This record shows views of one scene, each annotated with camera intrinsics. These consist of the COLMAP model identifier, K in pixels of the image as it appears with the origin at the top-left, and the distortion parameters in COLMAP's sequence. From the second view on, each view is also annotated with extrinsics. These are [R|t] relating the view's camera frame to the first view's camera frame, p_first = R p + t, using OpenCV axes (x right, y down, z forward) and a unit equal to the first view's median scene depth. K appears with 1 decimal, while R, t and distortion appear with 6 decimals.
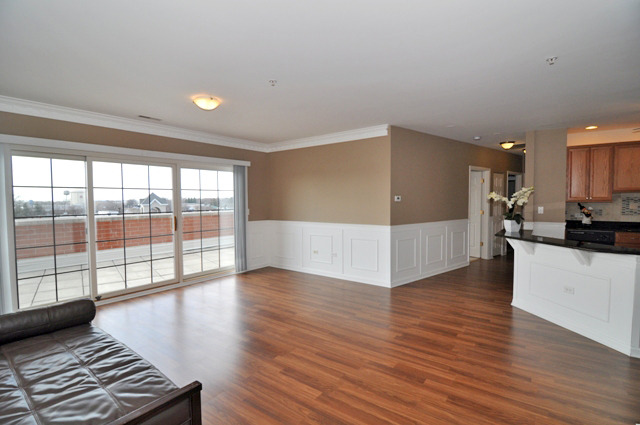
lens RADIAL K [[314.6, 0, 320.0], [0, 314.6, 212.5], [0, 0, 1]] dist [-0.000710, -0.000223]
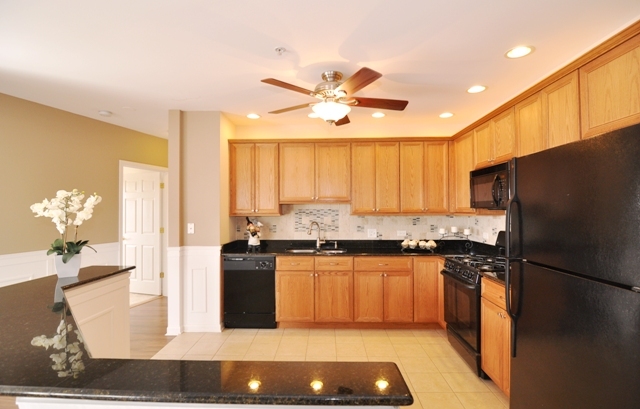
lens RADIAL K [[315.2, 0, 320.0], [0, 315.2, 204.5], [0, 0, 1]] dist [0.000004, 0.000027]
pose [[0.812384, 0.012448, 0.582990, 0.551959], [0.023124, 0.998298, -0.053539, -0.016843], [-0.582665, 0.056975, 0.810713, 0.307761]]
